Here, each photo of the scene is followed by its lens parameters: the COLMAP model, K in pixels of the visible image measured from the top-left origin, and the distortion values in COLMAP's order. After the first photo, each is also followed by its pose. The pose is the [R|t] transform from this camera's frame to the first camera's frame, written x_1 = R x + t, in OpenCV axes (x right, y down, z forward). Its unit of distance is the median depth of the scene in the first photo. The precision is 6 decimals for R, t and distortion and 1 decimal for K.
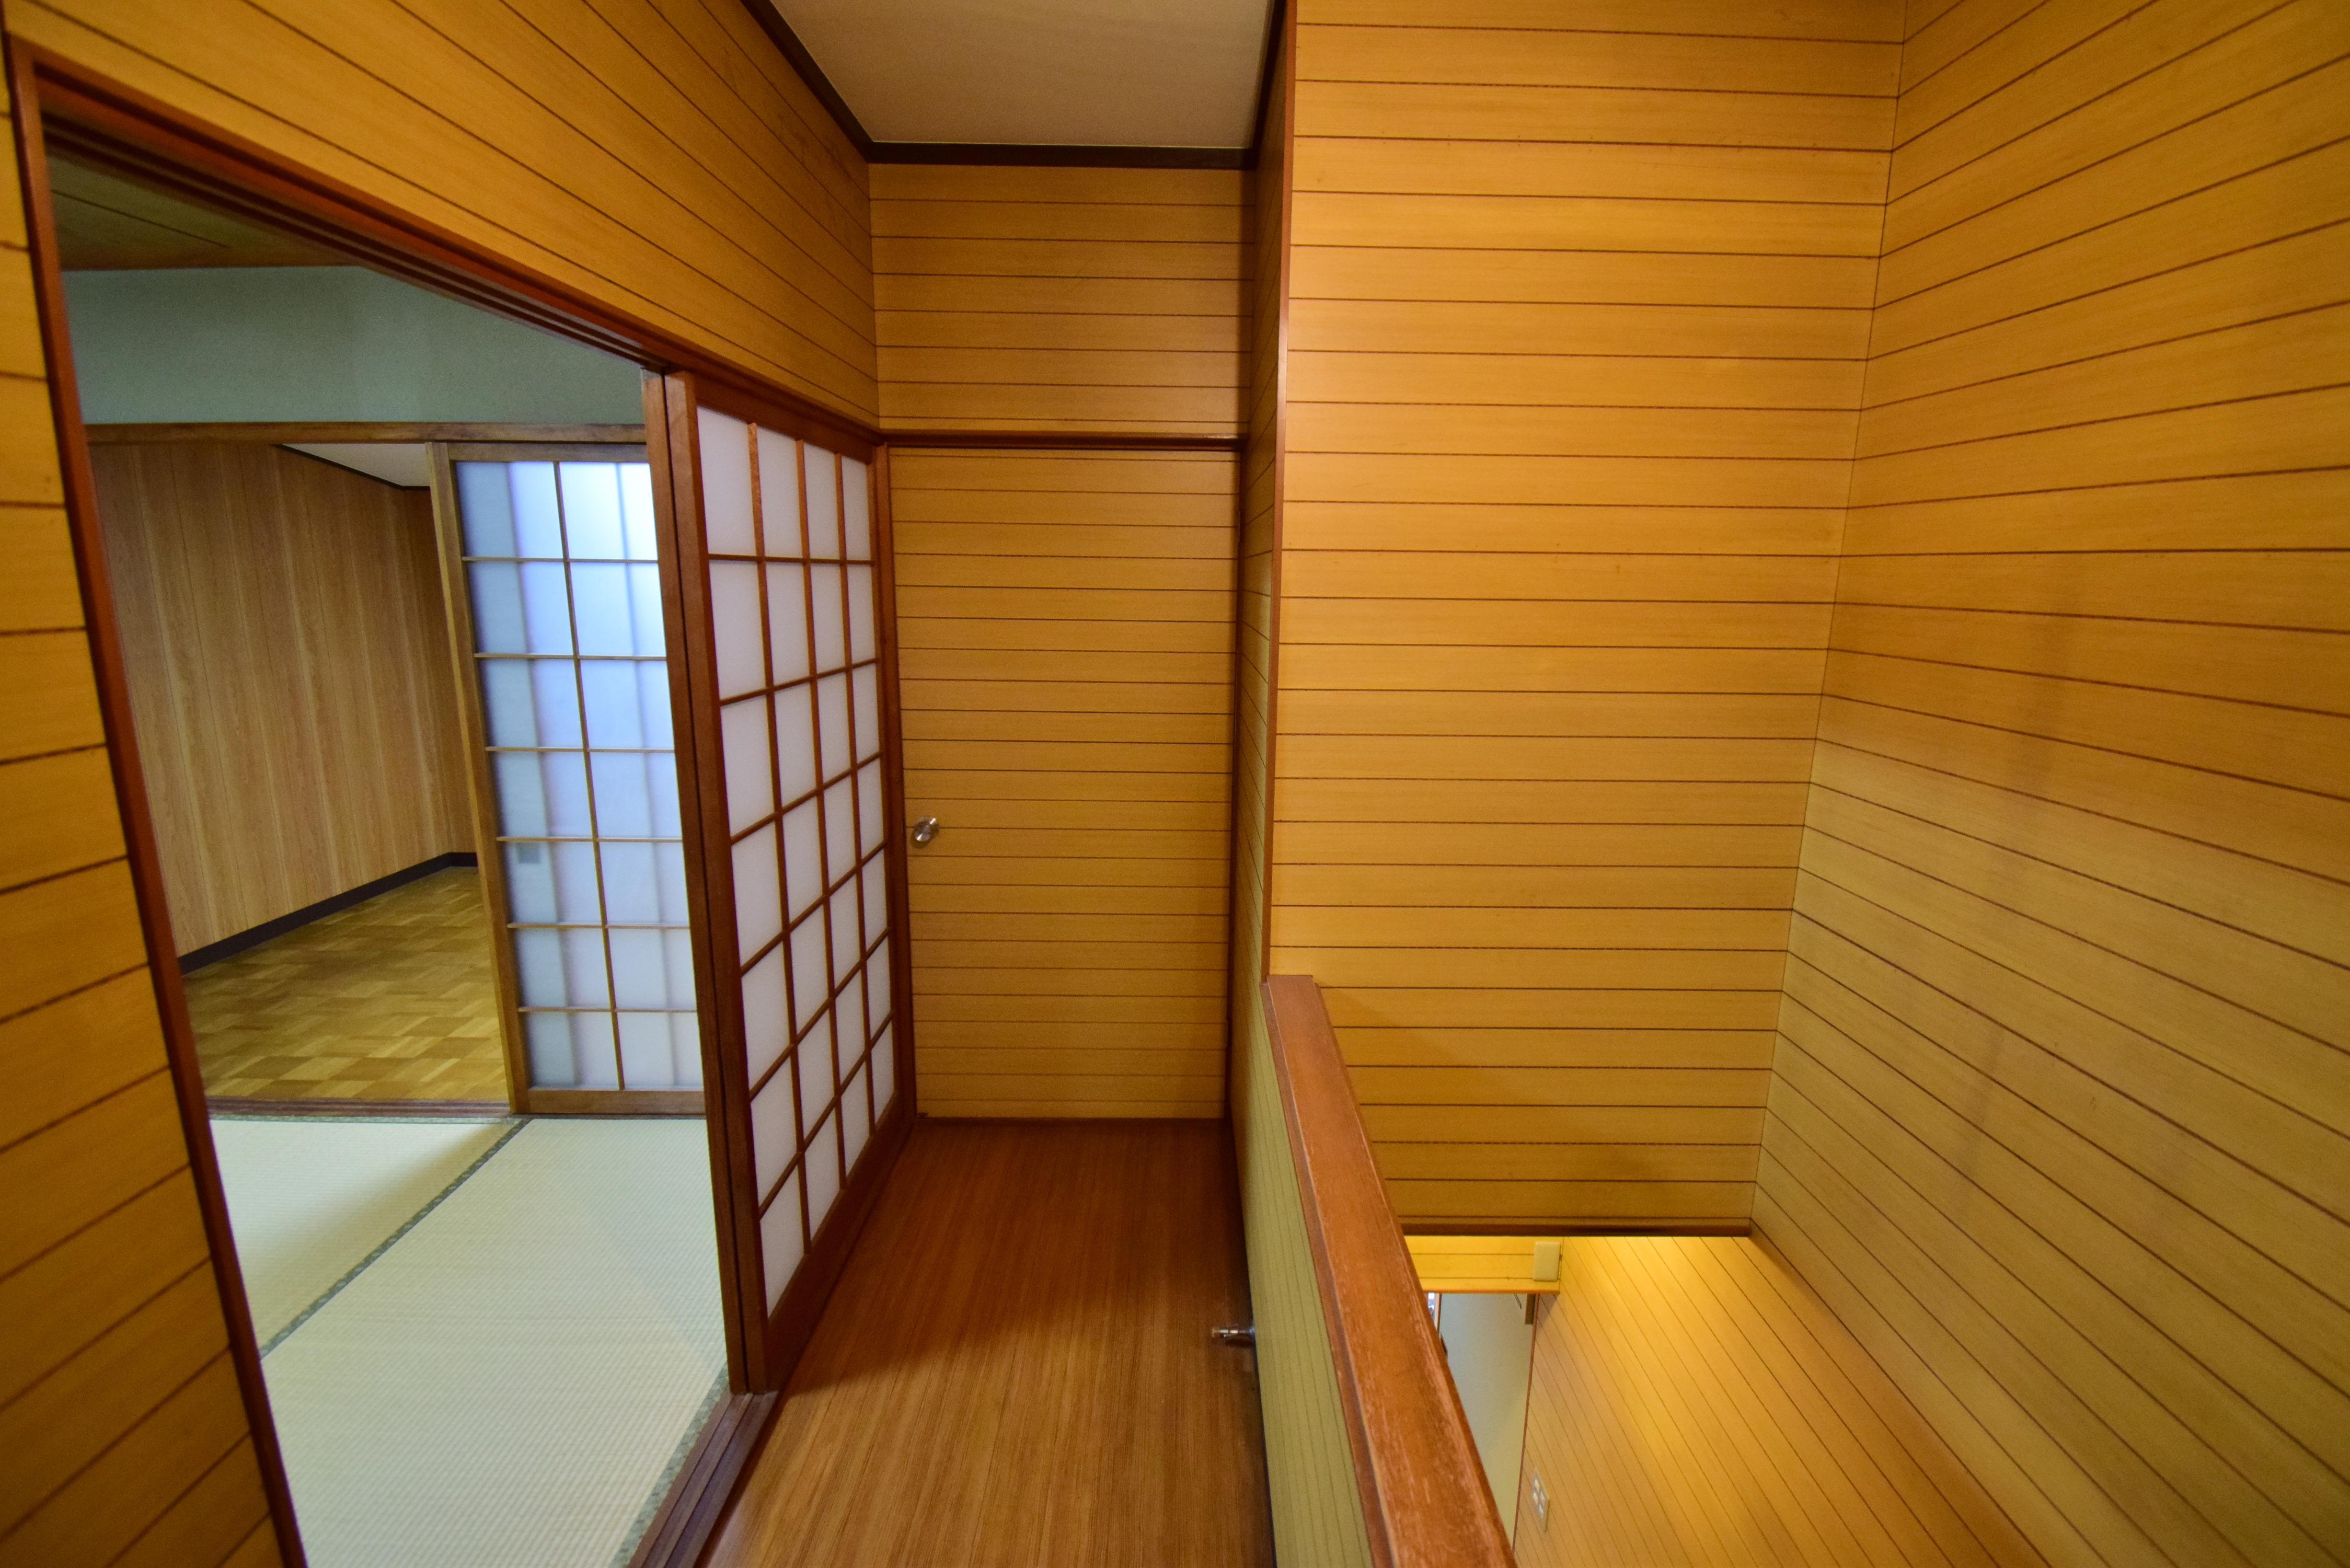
lens RADIAL K [[1037.7, 0, 1182.7], [0, 1037.7, 794.5], [0, 0, 1]] dist [0.019218, -0.026803]
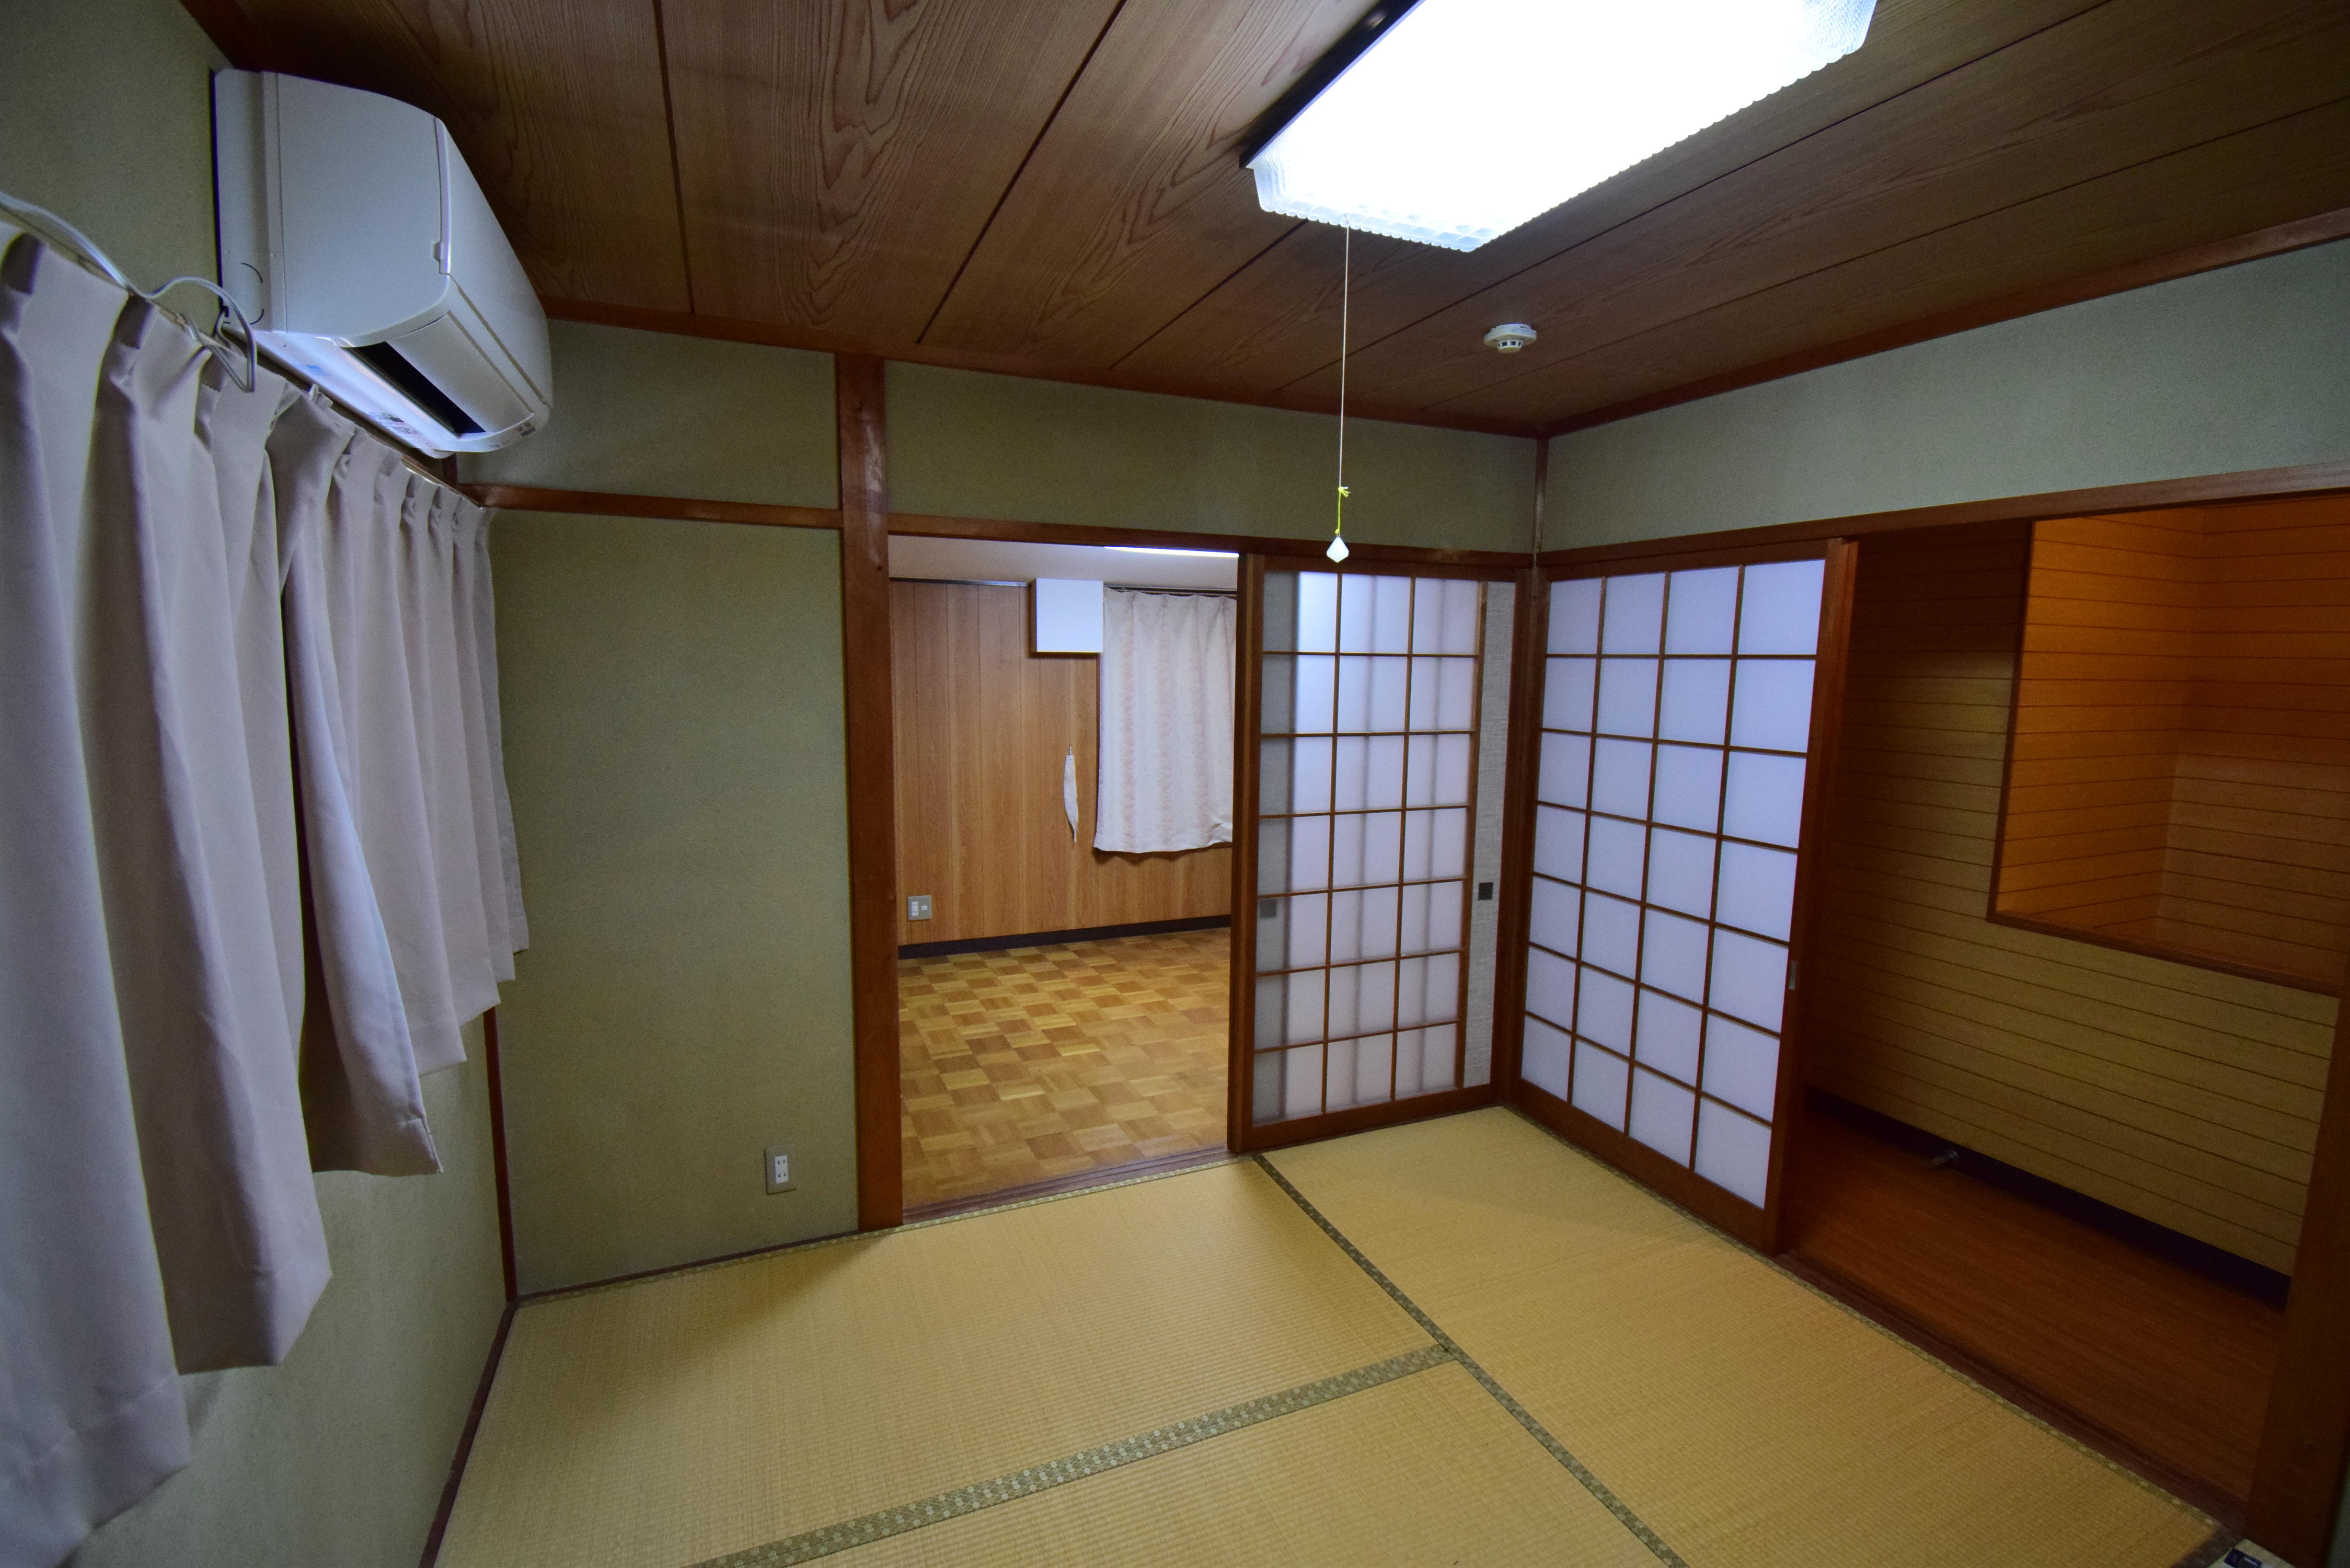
lens RADIAL K [[1037.7, 0, 1182.7], [0, 1037.7, 794.5], [0, 0, 1]] dist [0.019218, -0.026803]
pose [[0.918427, -0.052164, 0.392136, -1.006719], [0.079528, 0.995377, -0.053854, -0.012604], [-0.387514, 0.080647, 0.918329, -0.010929]]
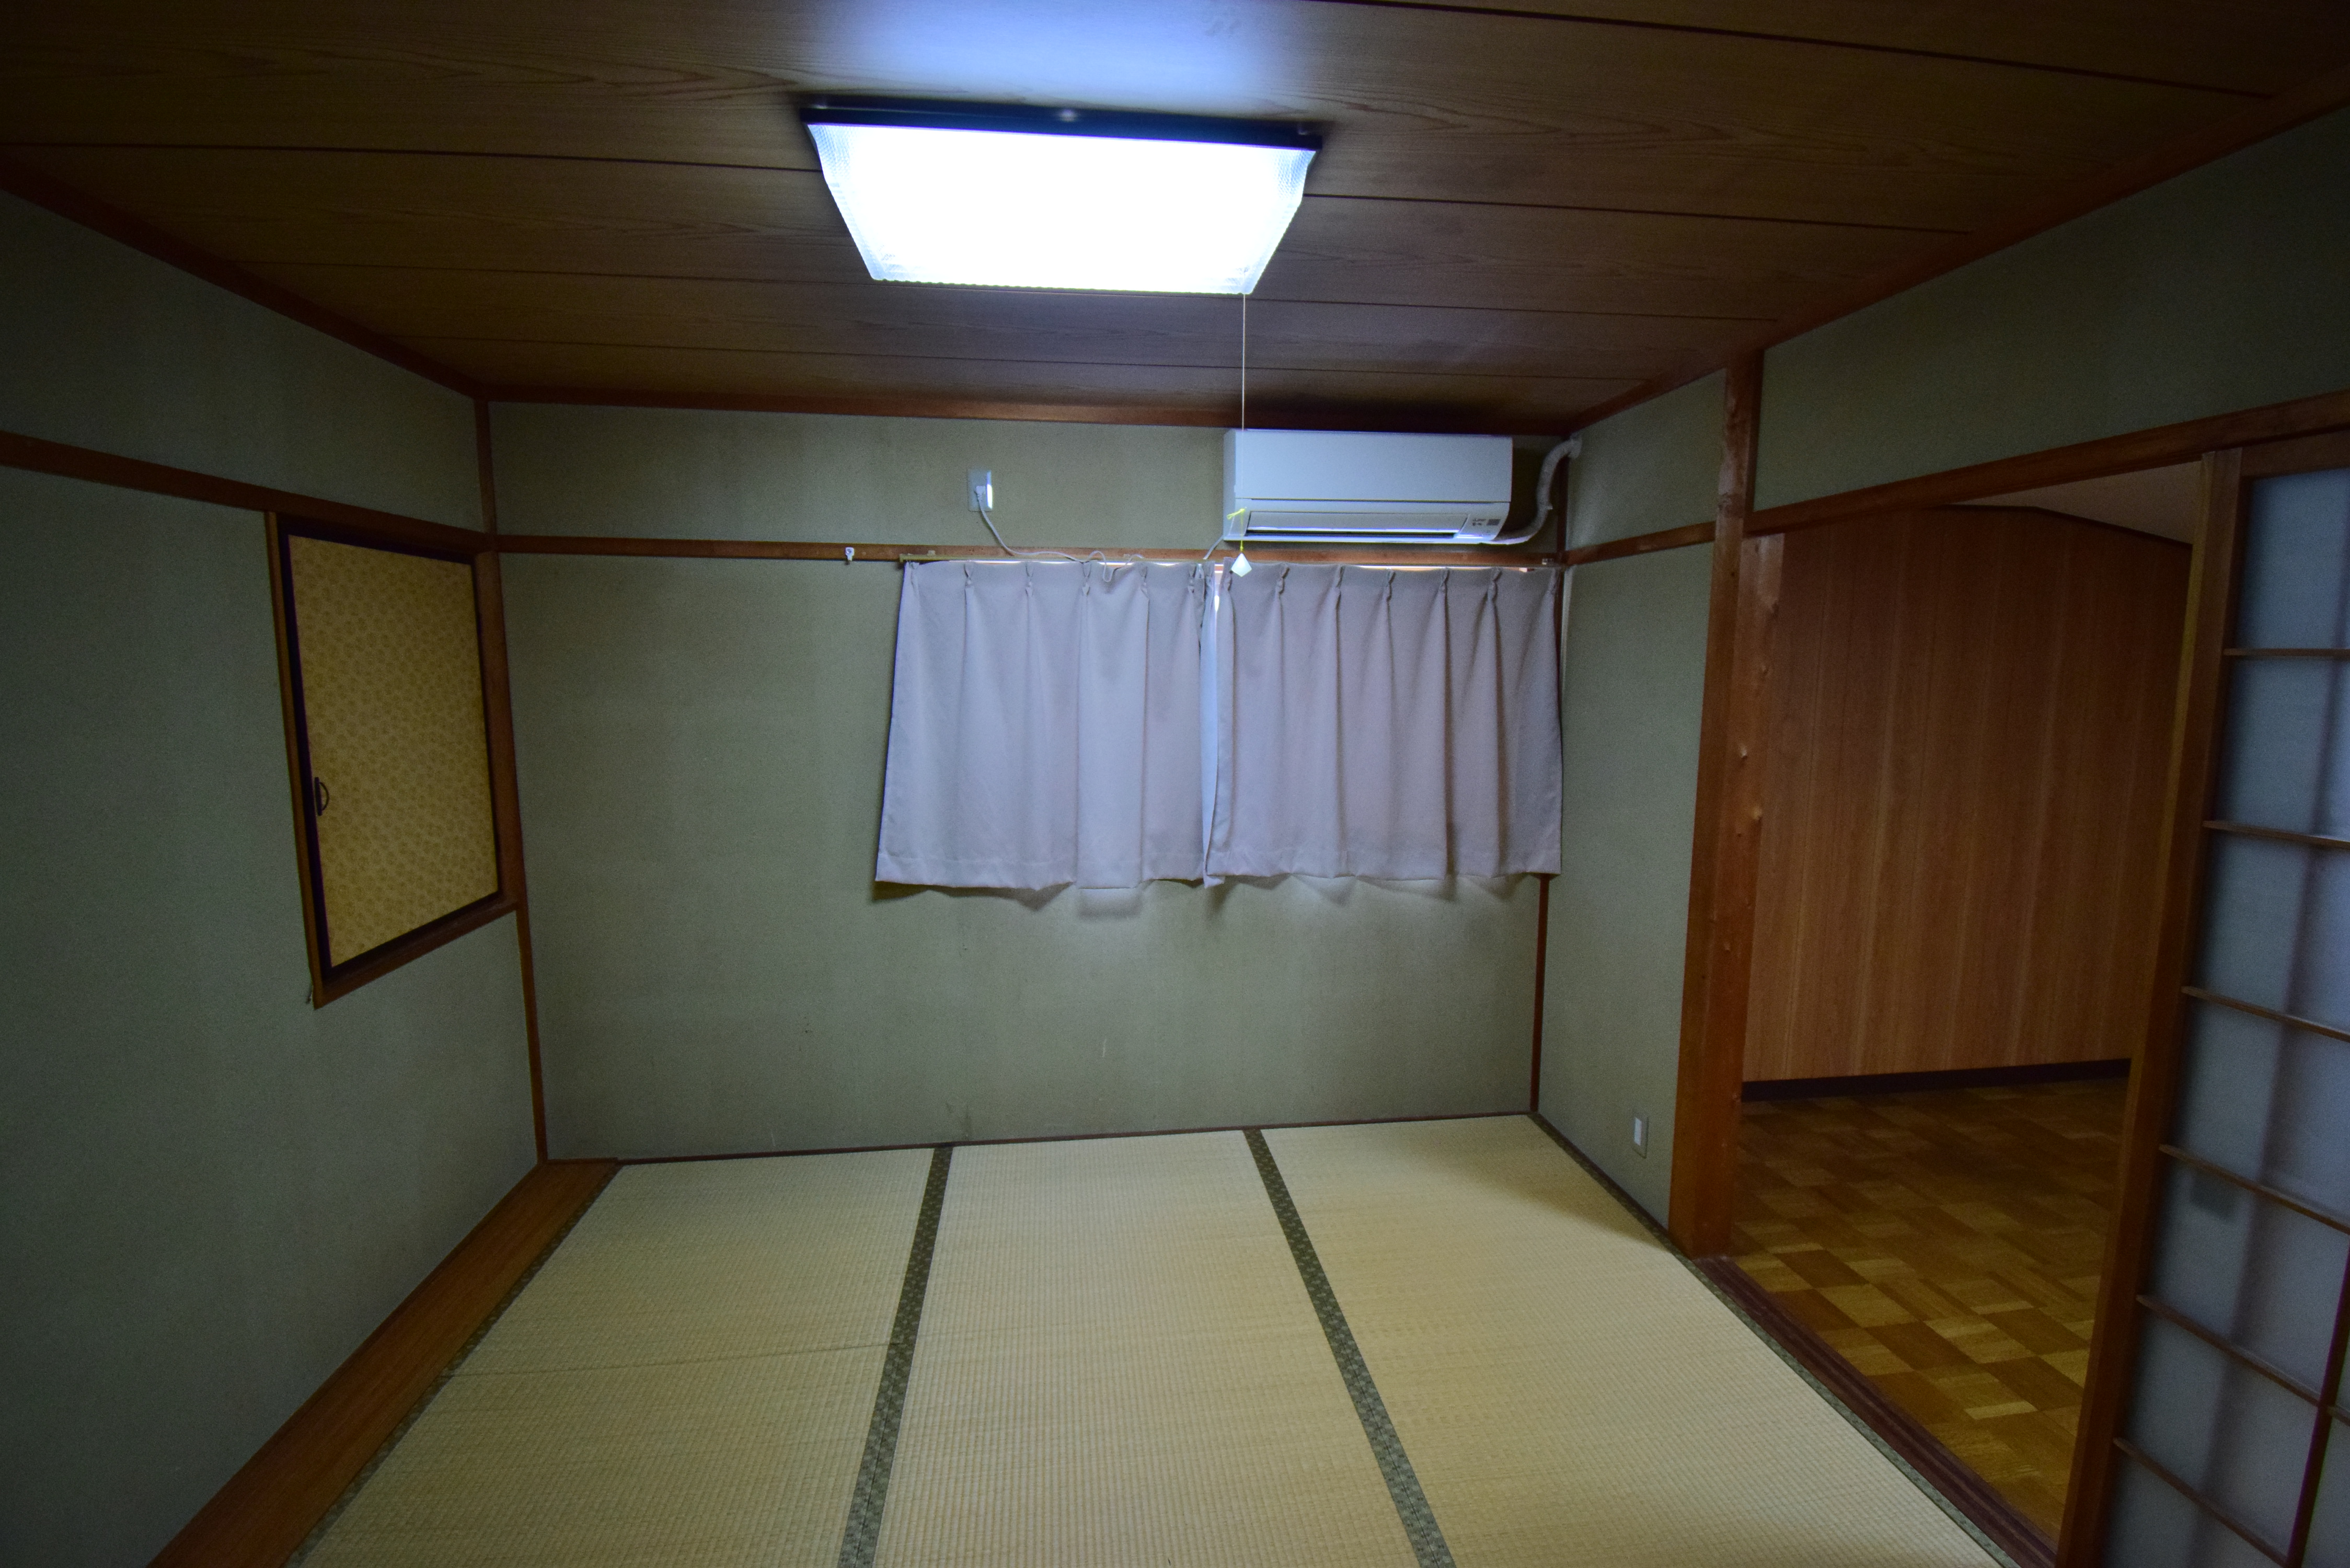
lens RADIAL K [[1037.7, 0, 1182.7], [0, 1037.7, 794.5], [0, 0, 1]] dist [0.019218, -0.026803]
pose [[0.117260, 0.113244, -0.986623, -0.171293], [-0.204457, 0.974948, 0.087604, -0.071318], [0.971827, 0.191450, 0.137476, 0.328209]]
